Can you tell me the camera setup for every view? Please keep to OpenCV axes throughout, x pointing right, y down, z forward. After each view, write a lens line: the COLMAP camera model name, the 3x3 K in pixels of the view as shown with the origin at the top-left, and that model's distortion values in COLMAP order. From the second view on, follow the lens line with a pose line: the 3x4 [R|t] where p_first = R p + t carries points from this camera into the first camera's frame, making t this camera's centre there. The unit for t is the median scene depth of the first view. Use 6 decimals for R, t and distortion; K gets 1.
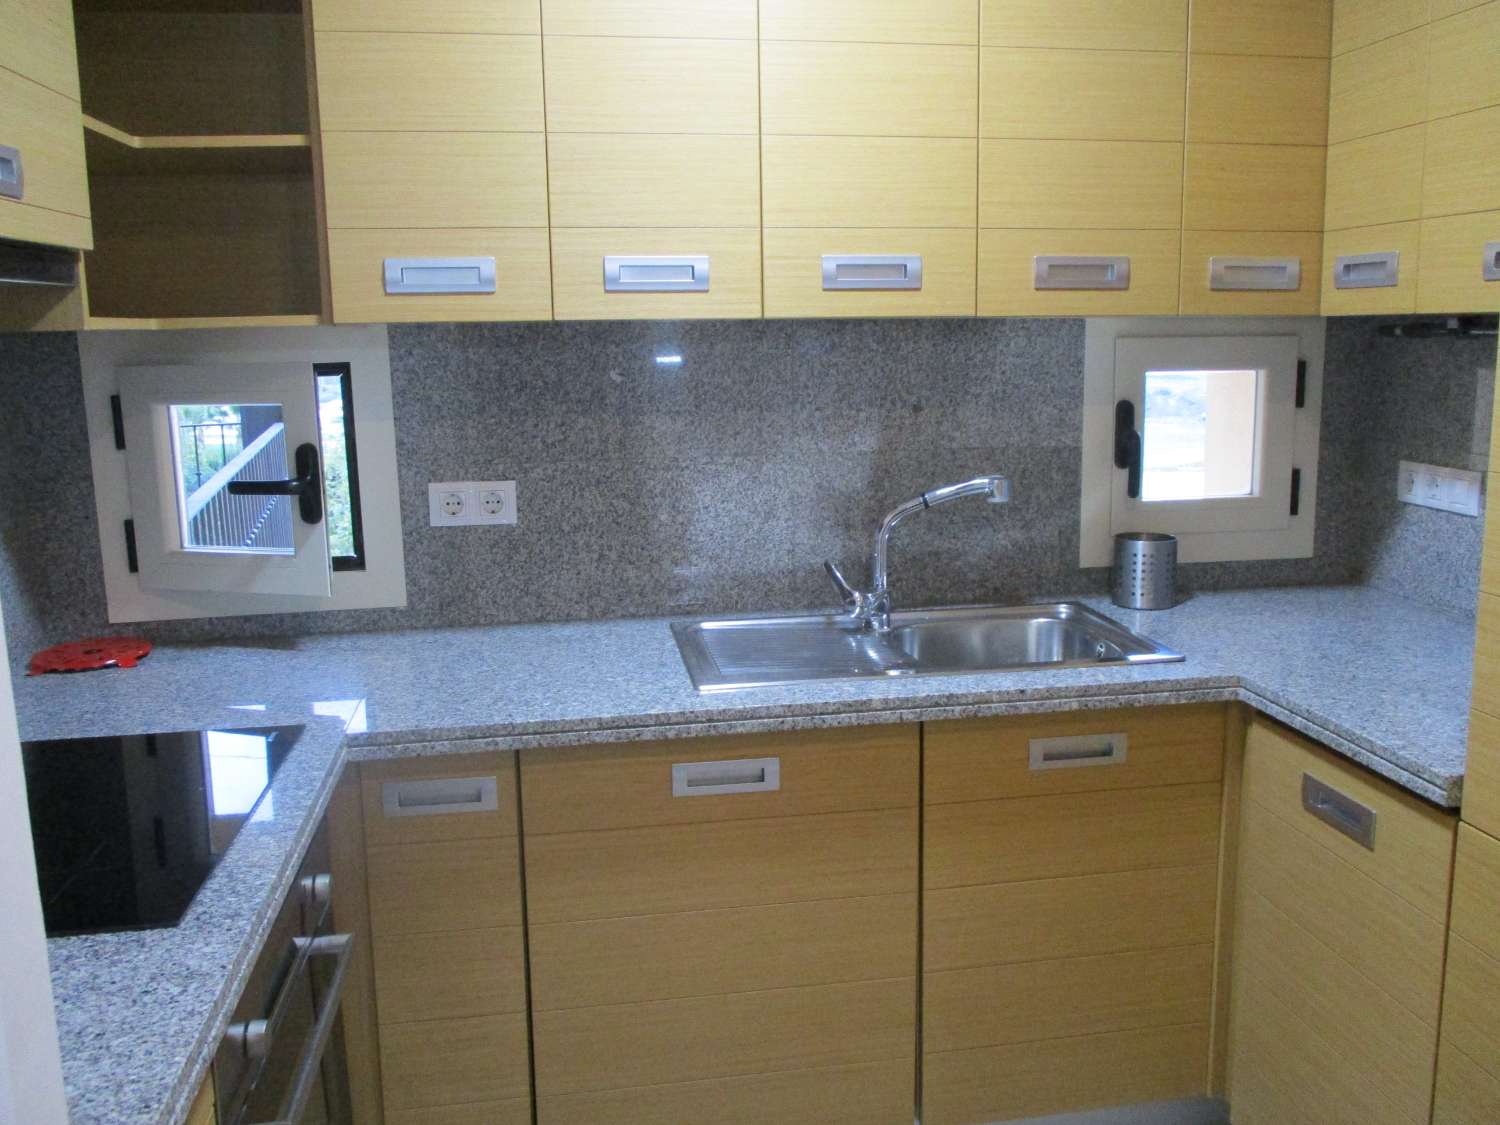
lens RADIAL K [[1296.5, 0, 750.0], [0, 1296.5, 562.5], [0, 0, 1]] dist [-0.002007, -0.014144]
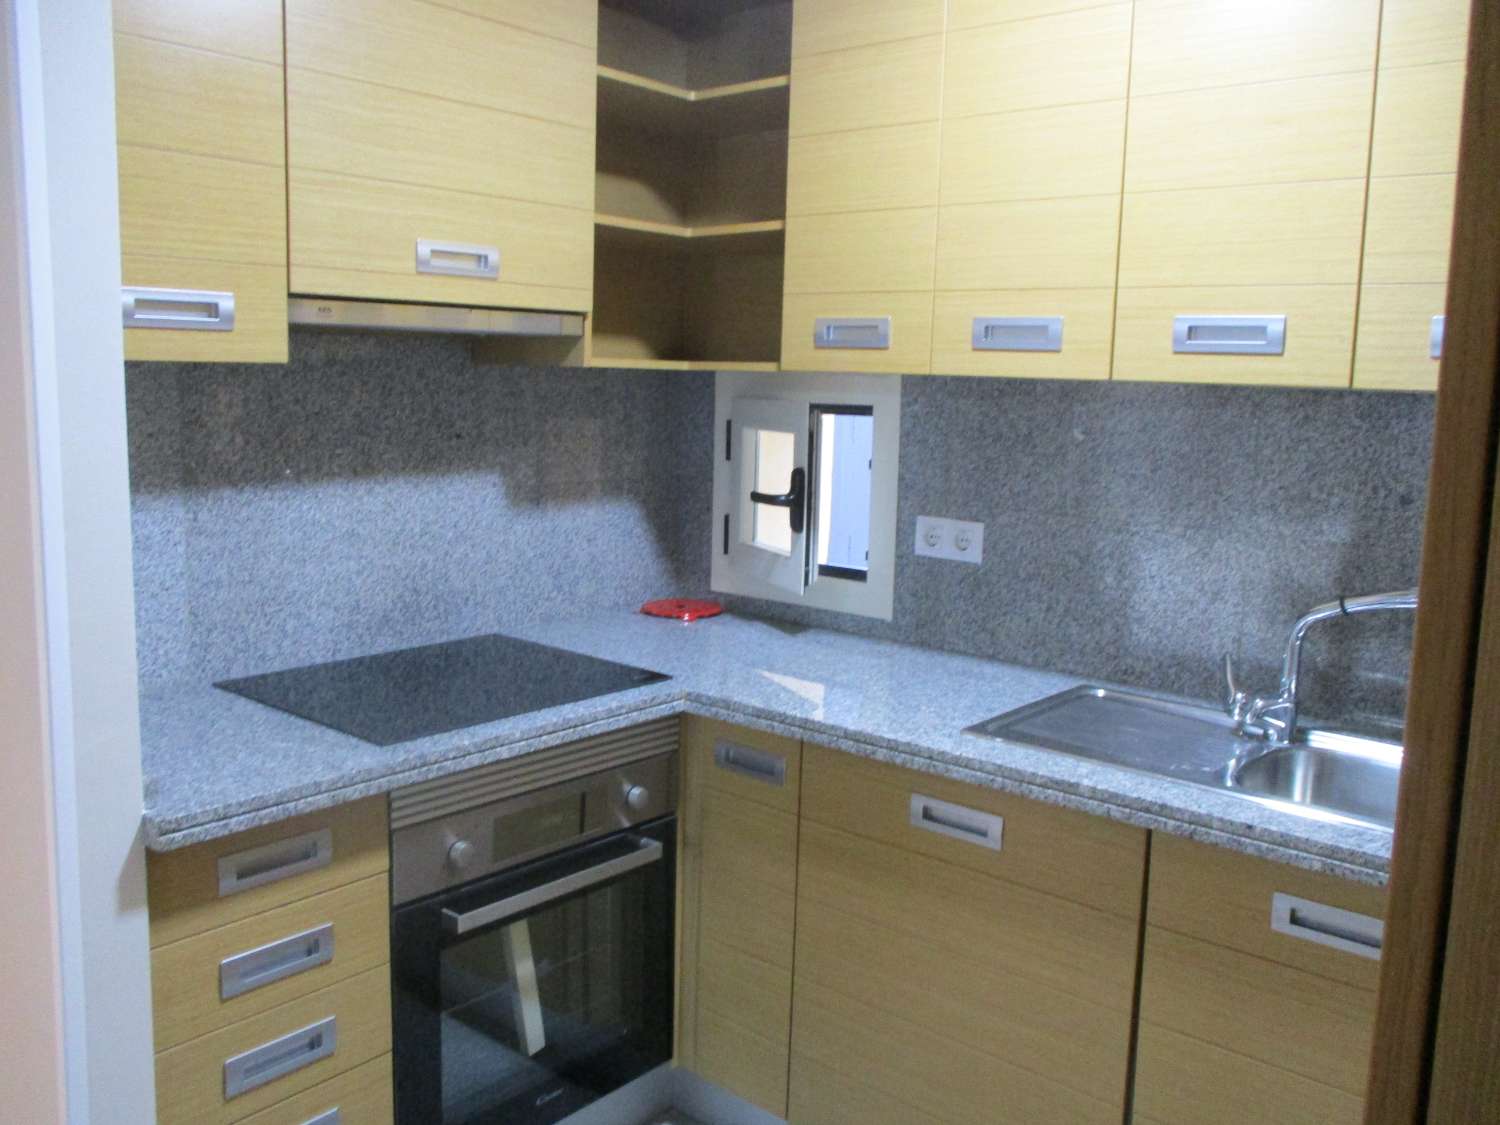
lens RADIAL K [[1296.5, 0, 750.0], [0, 1296.5, 562.5], [0, 0, 1]] dist [-0.002007, -0.014144]
pose [[0.645401, 0.144815, -0.749991, 0.501599], [-0.178837, 0.983222, 0.035952, -0.034971], [0.742614, 0.110923, 0.660470, 0.147404]]
